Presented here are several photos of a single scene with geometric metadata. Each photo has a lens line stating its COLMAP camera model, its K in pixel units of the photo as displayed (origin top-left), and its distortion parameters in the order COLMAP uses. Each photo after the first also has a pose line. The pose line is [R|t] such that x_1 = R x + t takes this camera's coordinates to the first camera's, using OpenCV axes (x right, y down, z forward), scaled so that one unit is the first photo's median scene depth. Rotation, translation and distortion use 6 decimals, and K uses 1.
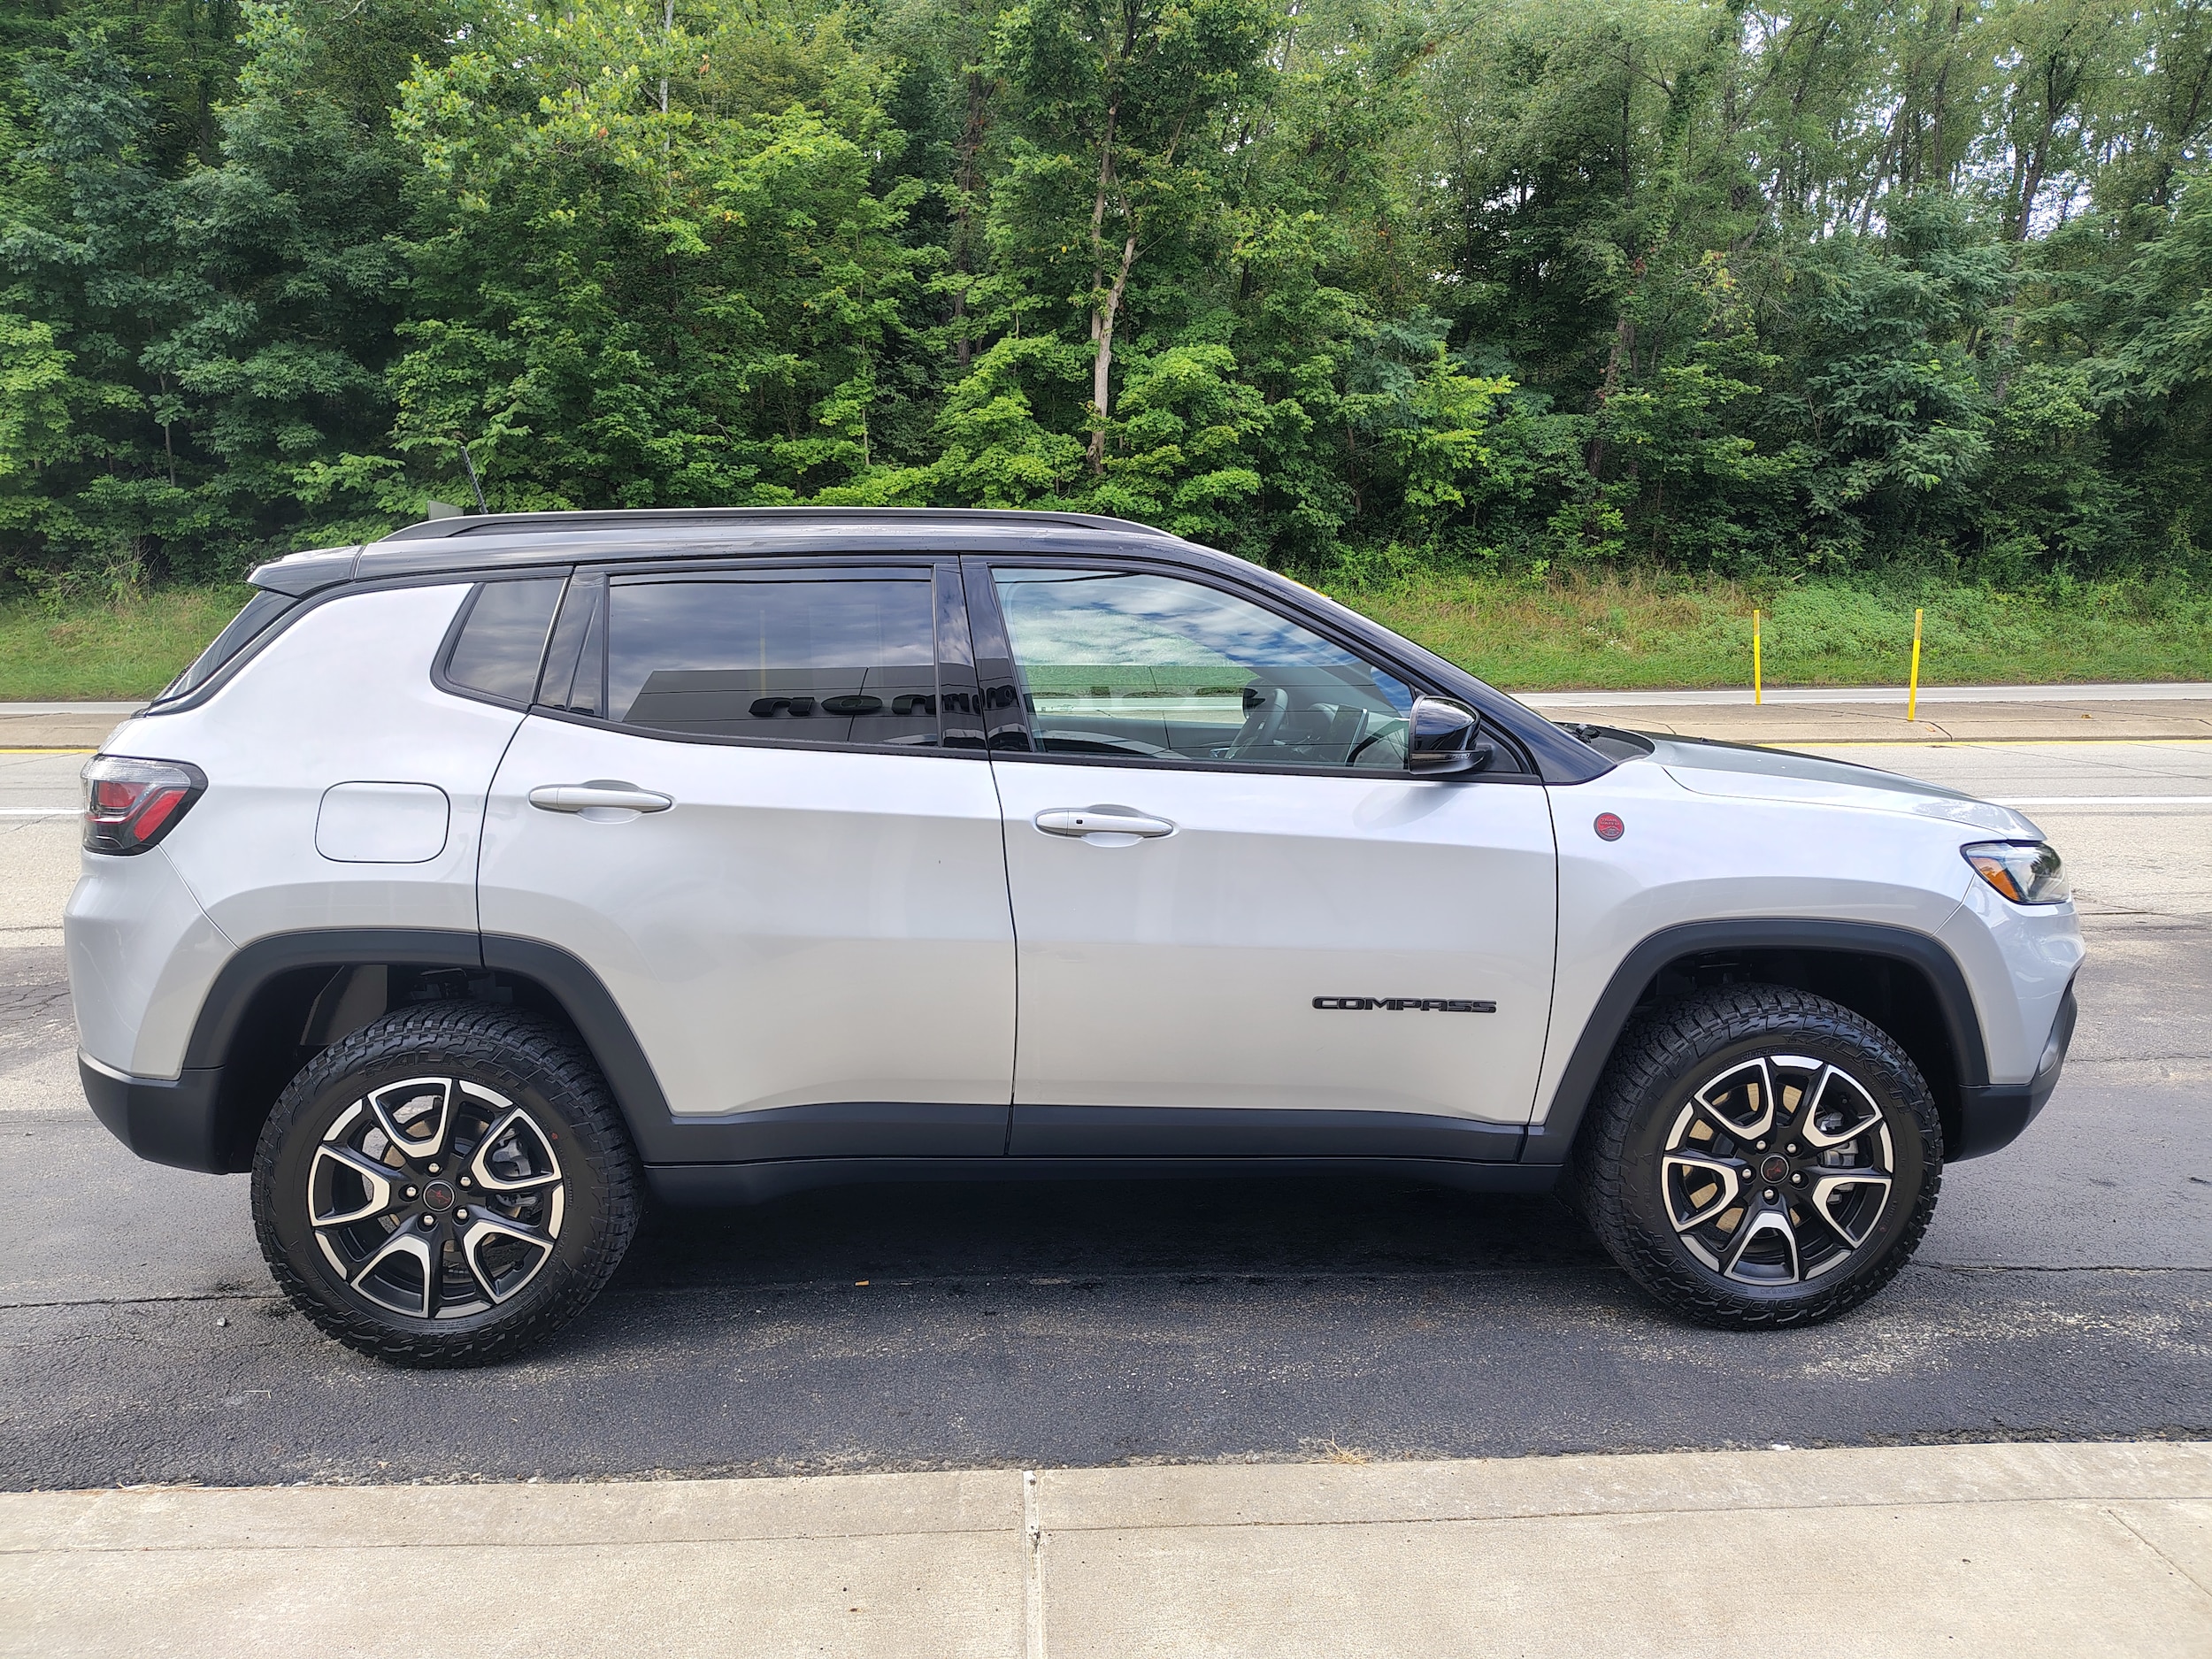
lens RADIAL K [[1515.8, 0, 1100.4], [0, 1515.8, 823.2], [0, 0, 1]] dist [0.024920, -0.022506]
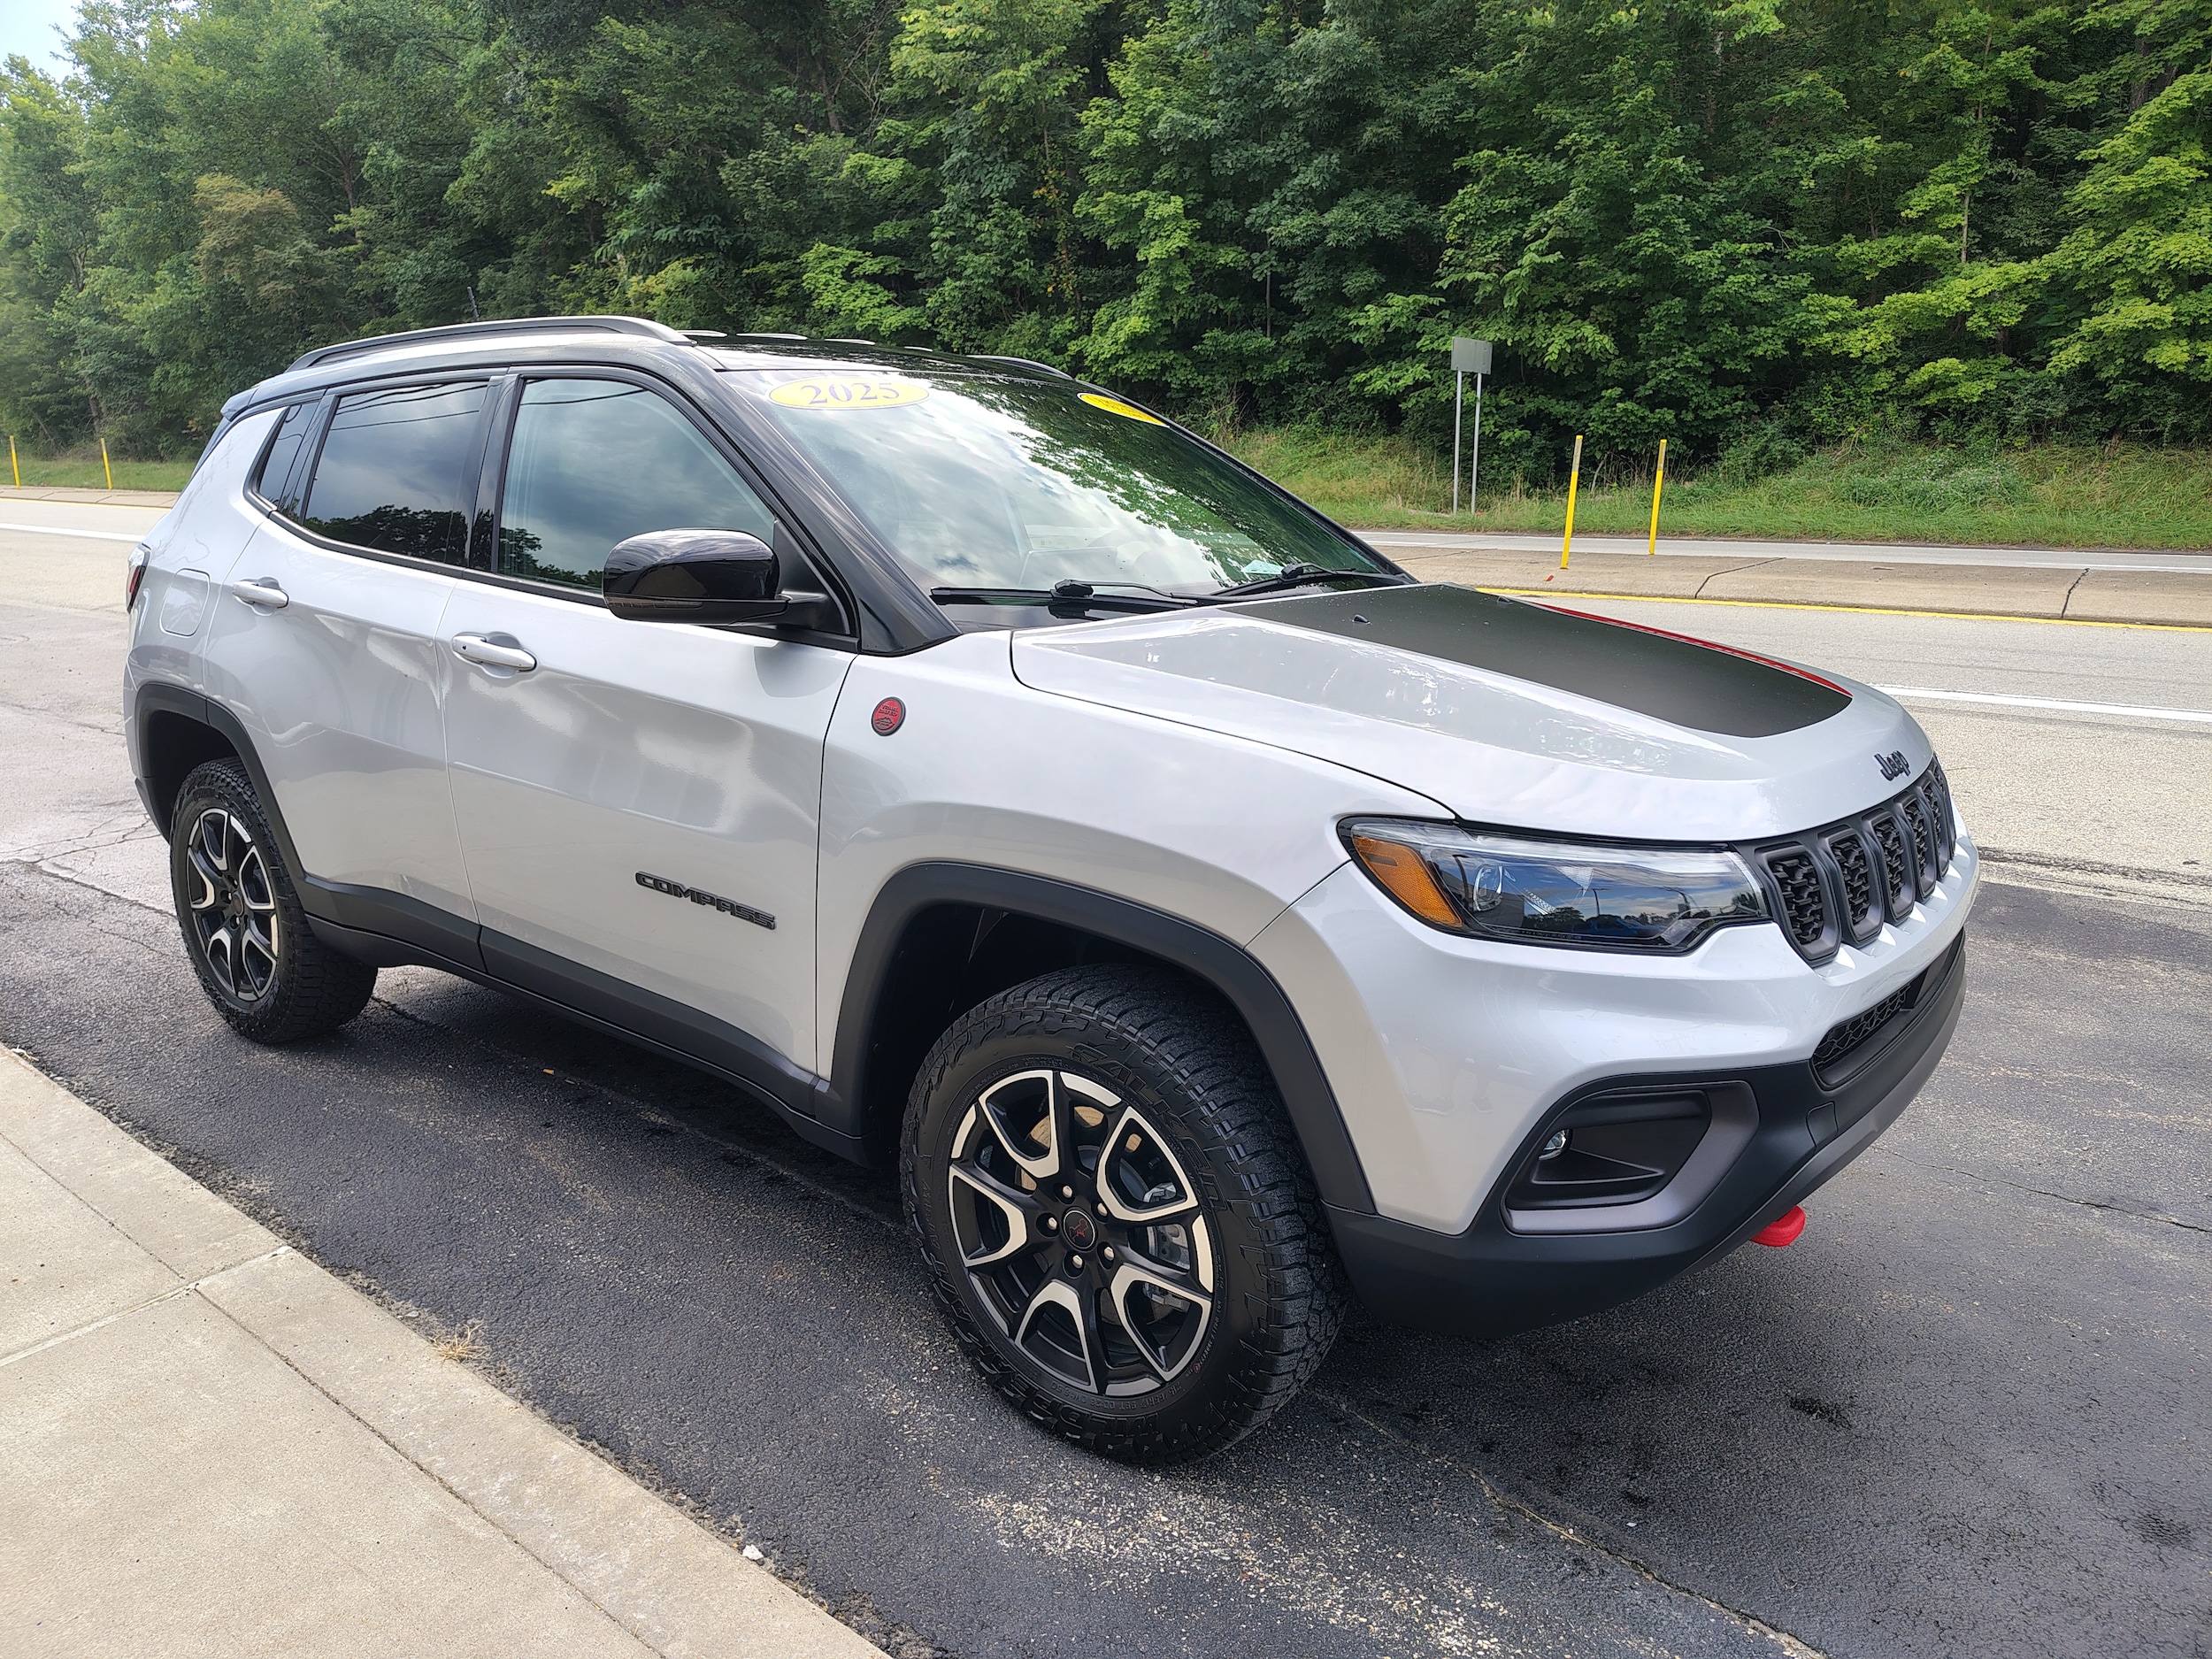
lens RADIAL K [[1526.6, 0, 1110.5], [0, 1526.6, 839.2], [0, 0, 1]] dist [0.018683, -0.012182]
pose [[0.753492, 0.159308, -0.637865, 0.090446], [-0.087417, 0.985861, 0.142957, -0.005371], [0.651620, -0.051956, 0.756764, 0.050527]]
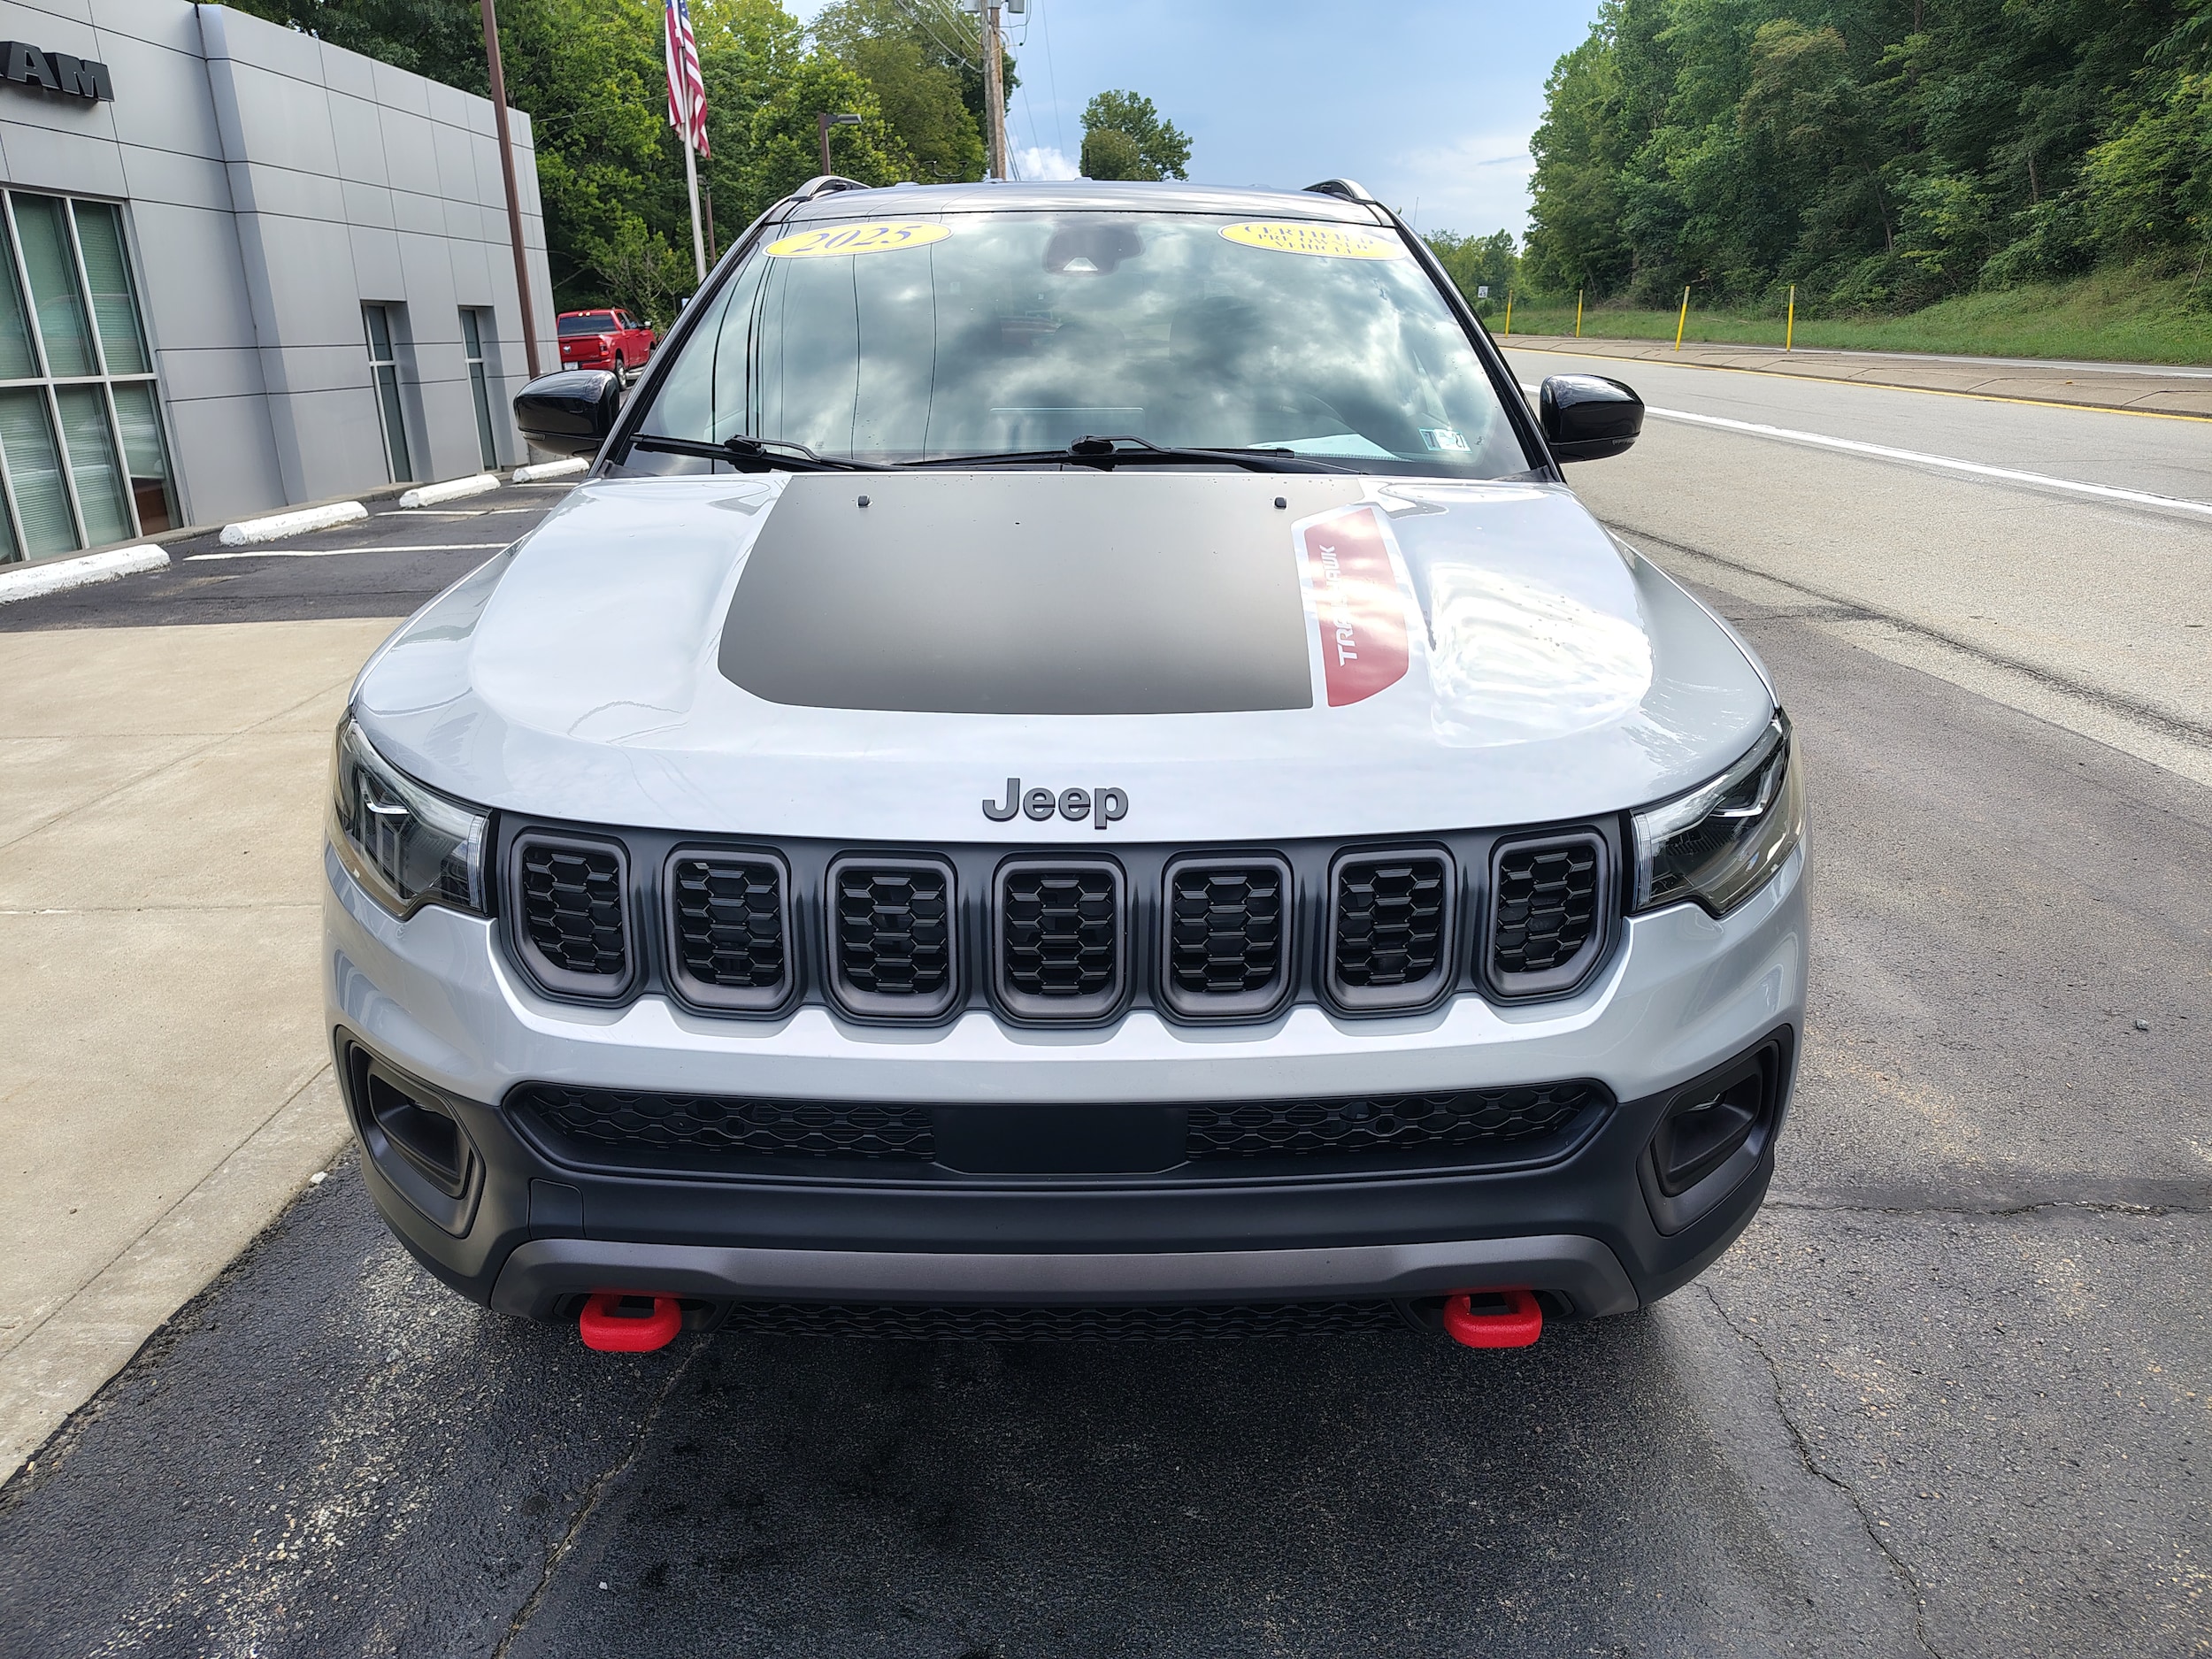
lens RADIAL K [[1526.6, 0, 1110.5], [0, 1526.6, 839.2], [0, 0, 1]] dist [0.018683, -0.012182]
pose [[-0.049846, 0.326640, -0.943833, 0.113486], [-0.127897, 0.935140, 0.330386, -0.015087], [0.990534, 0.137182, -0.004837, 0.131910]]
